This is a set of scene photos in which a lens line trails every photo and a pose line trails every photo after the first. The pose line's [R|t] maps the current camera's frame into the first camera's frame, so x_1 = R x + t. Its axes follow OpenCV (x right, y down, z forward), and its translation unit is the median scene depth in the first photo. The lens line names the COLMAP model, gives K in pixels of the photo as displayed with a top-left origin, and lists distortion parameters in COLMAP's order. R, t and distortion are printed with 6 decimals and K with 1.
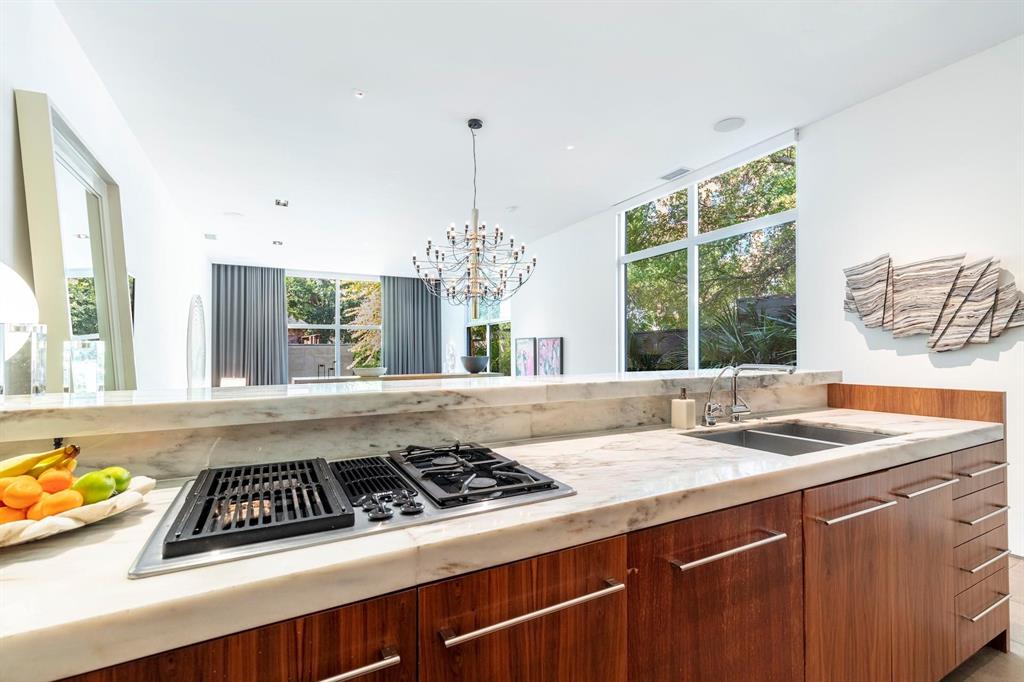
lens RADIAL K [[470.6, 0, 513.2], [0, 470.6, 343.2], [0, 0, 1]] dist [0.010329, -0.000197]
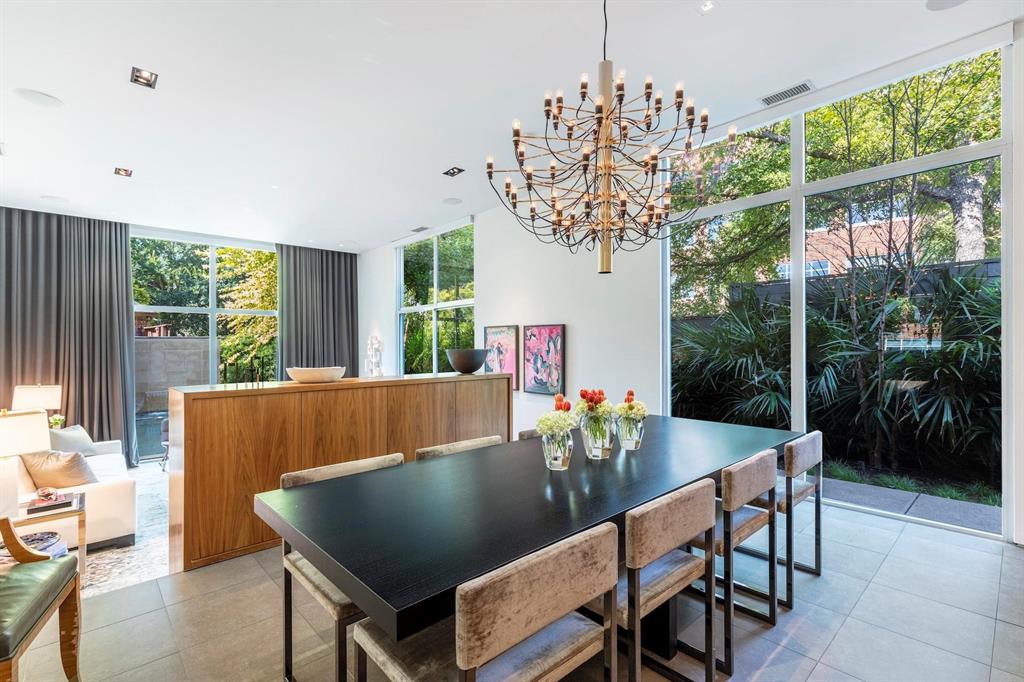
lens RADIAL K [[470.6, 0, 508.0], [0, 470.6, 341.7], [0, 0, 1]] dist [0.010329, -0.000197]
pose [[0.969515, 0.001632, 0.245026, -0.119482], [-0.003109, 0.999979, 0.005642, 0.007803], [-0.245011, -0.006232, 0.969500, 0.197506]]
